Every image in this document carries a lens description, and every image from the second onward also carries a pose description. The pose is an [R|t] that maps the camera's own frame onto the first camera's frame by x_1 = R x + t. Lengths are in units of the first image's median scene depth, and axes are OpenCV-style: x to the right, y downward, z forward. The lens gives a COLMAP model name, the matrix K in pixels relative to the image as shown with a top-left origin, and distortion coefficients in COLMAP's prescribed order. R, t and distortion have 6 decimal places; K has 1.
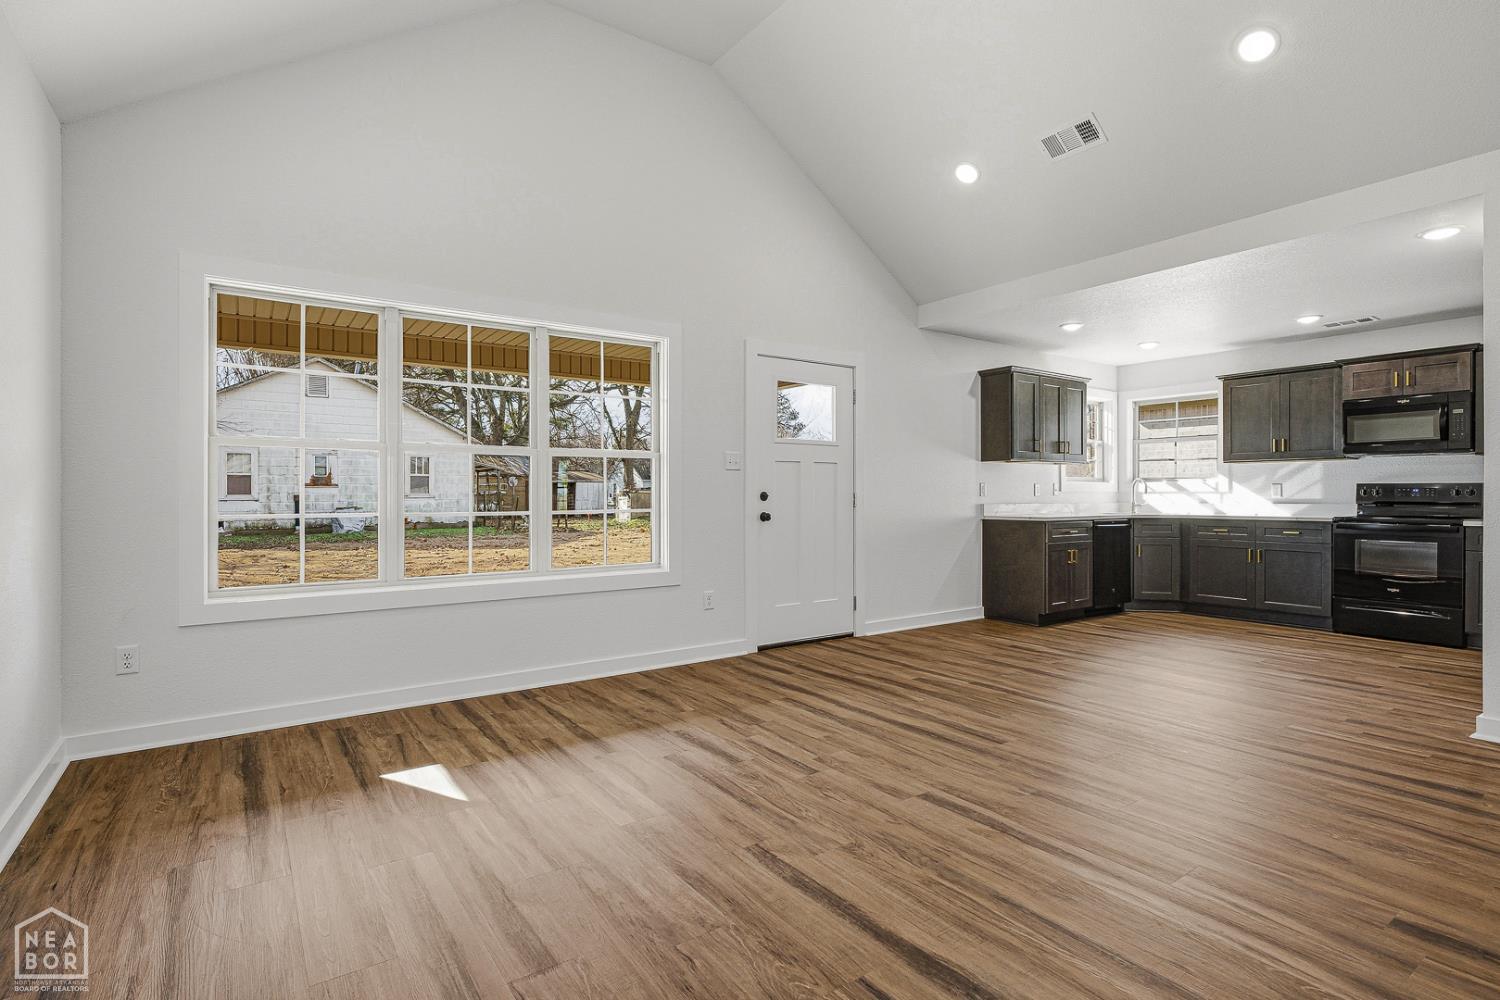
lens RADIAL K [[735.0, 0, 753.4], [0, 735.0, 494.5], [0, 0, 1]] dist [-0.012490, 0.004122]
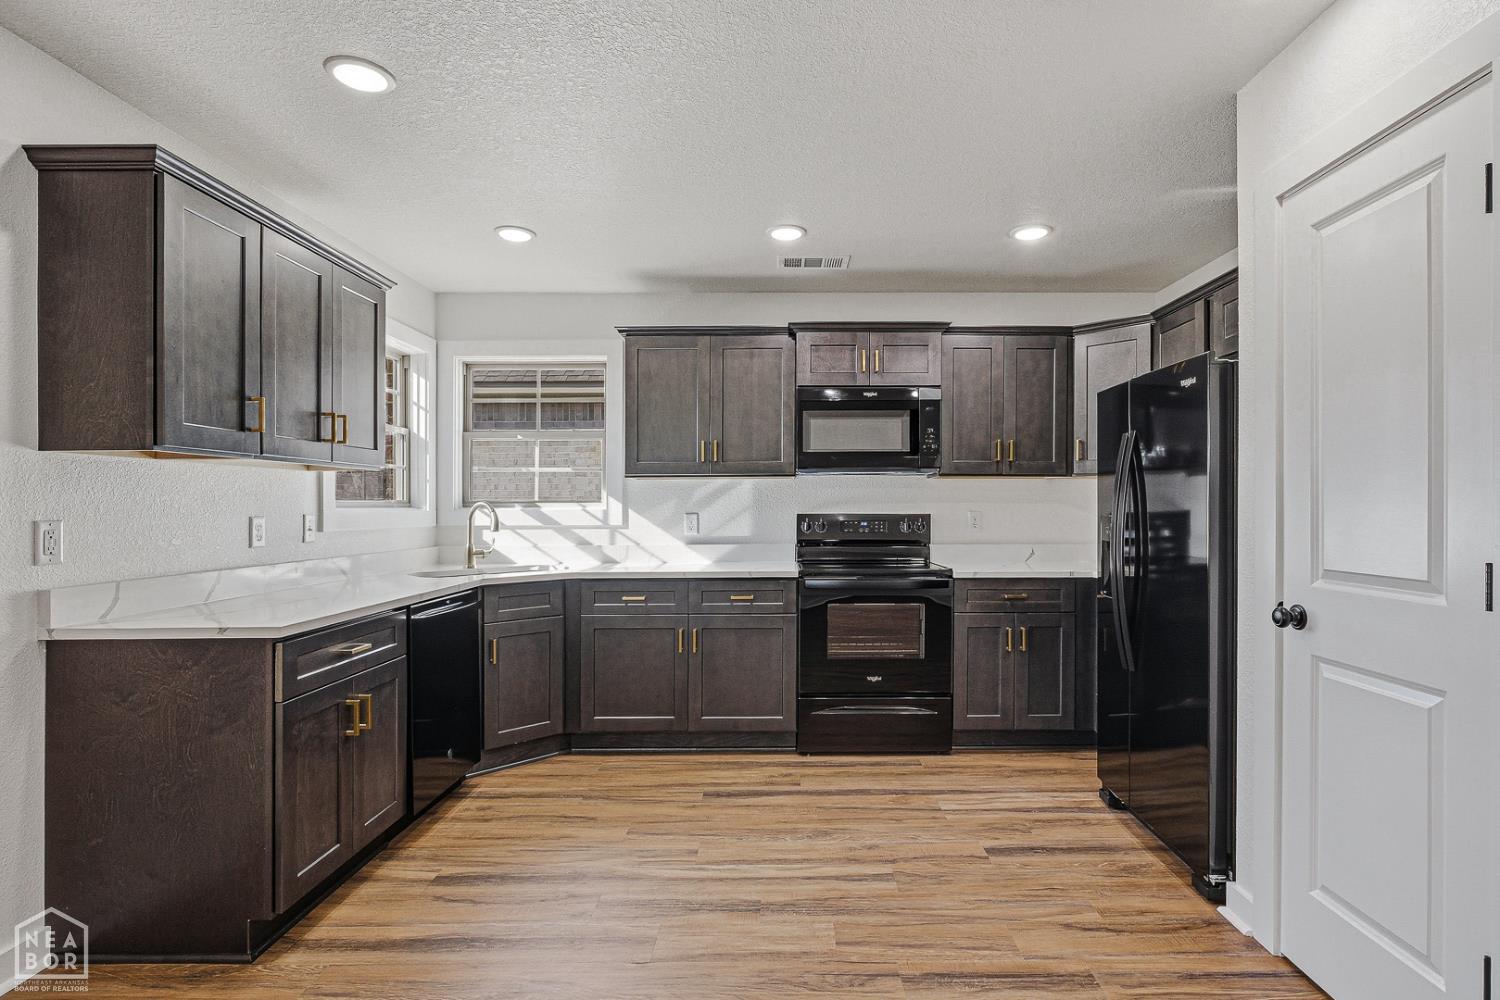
lens RADIAL K [[735.0, 0, 769.6], [0, 735.0, 498.7], [0, 0, 1]] dist [-0.012490, 0.004122]
pose [[0.582671, 0.005302, 0.812691, 0.242360], [0.003624, 0.999952, -0.009121, -0.021450], [-0.812700, 0.008260, 0.582624, 0.583619]]
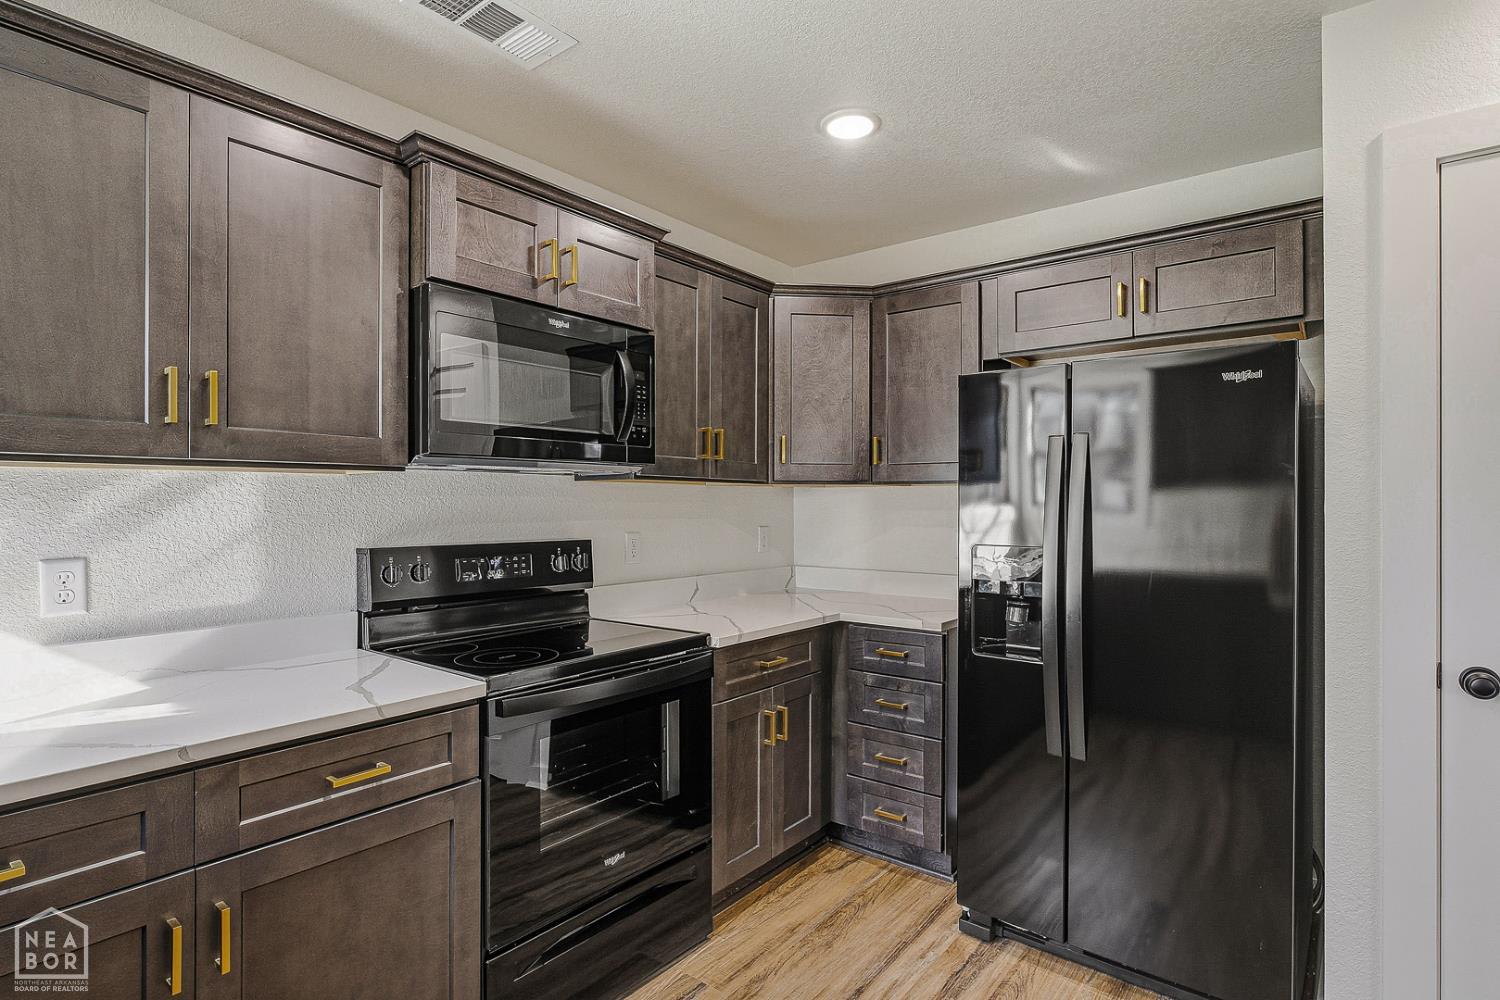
lens RADIAL K [[770.1, 0, 757.3], [0, 770.1, 501.9], [0, 0, 1]] dist [-0.002118, -0.000024]
pose [[-0.278110, -0.003756, 0.960542, 0.423673], [-0.001872, 0.999993, 0.003369, -0.034650], [-0.960547, -0.000861, -0.278115, 0.869013]]
